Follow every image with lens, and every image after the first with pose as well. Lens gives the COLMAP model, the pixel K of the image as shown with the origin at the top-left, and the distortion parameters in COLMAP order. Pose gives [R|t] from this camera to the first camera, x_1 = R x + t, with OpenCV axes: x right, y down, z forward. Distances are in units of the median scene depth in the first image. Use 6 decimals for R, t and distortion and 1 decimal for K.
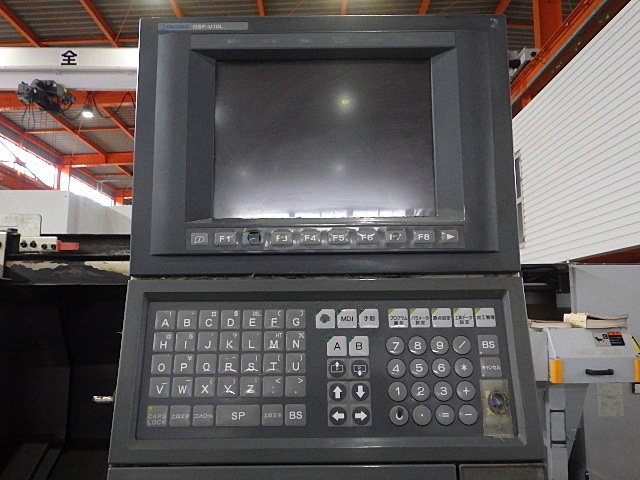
lens RADIAL K [[529.3, 0, 320.6], [0, 529.3, 242.2], [0, 0, 1]] dist [-0.009208, 0.005905]
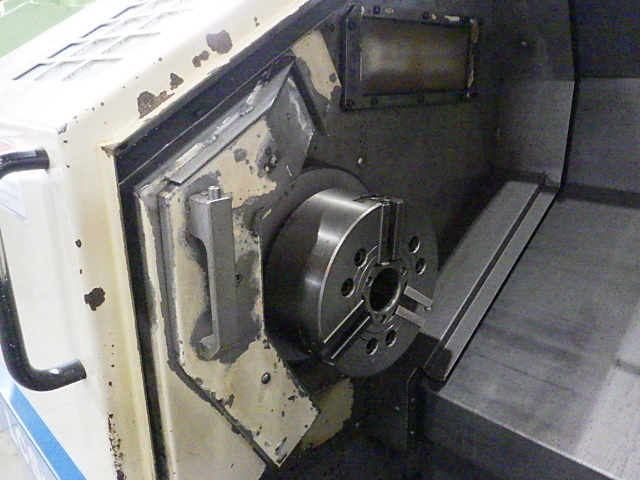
lens RADIAL K [[529.3, 0, 321.5], [0, 529.3, 241.1], [0, 0, 1]] dist [-0.009208, 0.005905]
pose [[0.695293, 0.214044, -0.686115, -0.489821], [0.103805, 0.914710, 0.390551, 0.319743], [0.711191, -0.342770, 0.613772, 0.727468]]
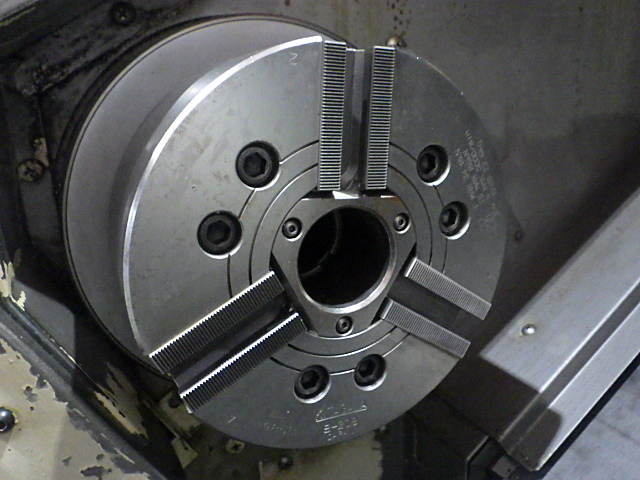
lens RADIAL K [[529.3, 0, 319.8], [0, 529.3, 243.7], [0, 0, 1]] dist [-0.009208, 0.005905]
pose [[0.427672, 0.230470, -0.874060, -0.736574], [0.153351, 0.934436, 0.321423, 0.703901], [0.890831, -0.271501, 0.364289, 1.296120]]
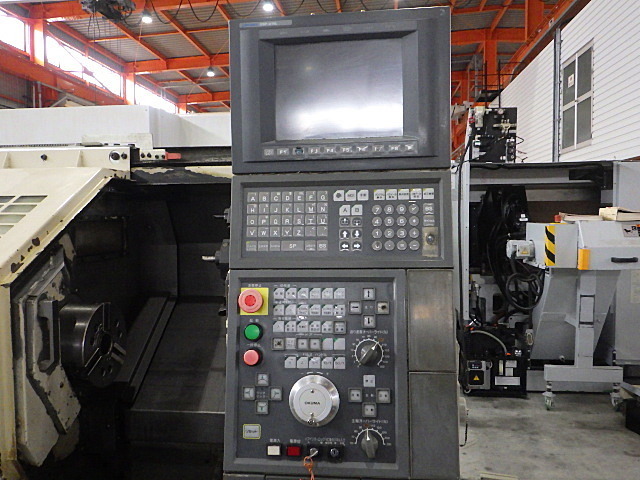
lens RADIAL K [[529.3, 0, 319.9], [0, 529.3, 243.8], [0, 0, 1]] dist [-0.009208, 0.005905]
pose [[0.992872, -0.001665, -0.119178, 0.148892], [0.023754, 0.982609, 0.184164, -0.026683], [0.116798, -0.185682, 0.975644, -0.751739]]
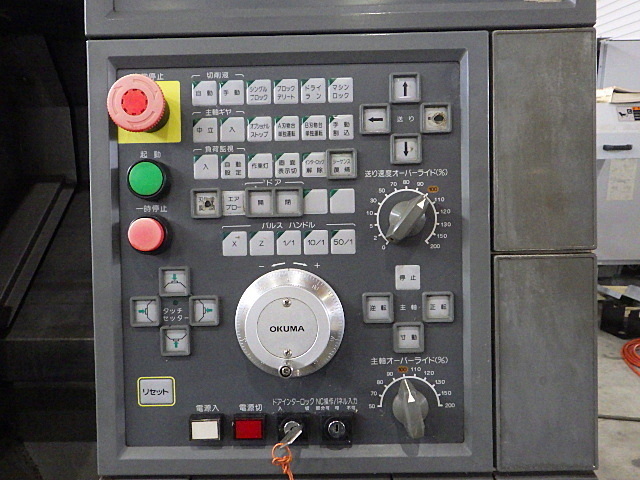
lens RADIAL K [[529.3, 0, 320.6], [0, 529.3, 243.5], [0, 0, 1]] dist [-0.009208, 0.005905]
pose [[0.999717, -0.007763, -0.022472, 0.000344], [0.014953, 0.940157, 0.340414, 0.378869], [0.018485, -0.340654, 0.940007, 0.063324]]
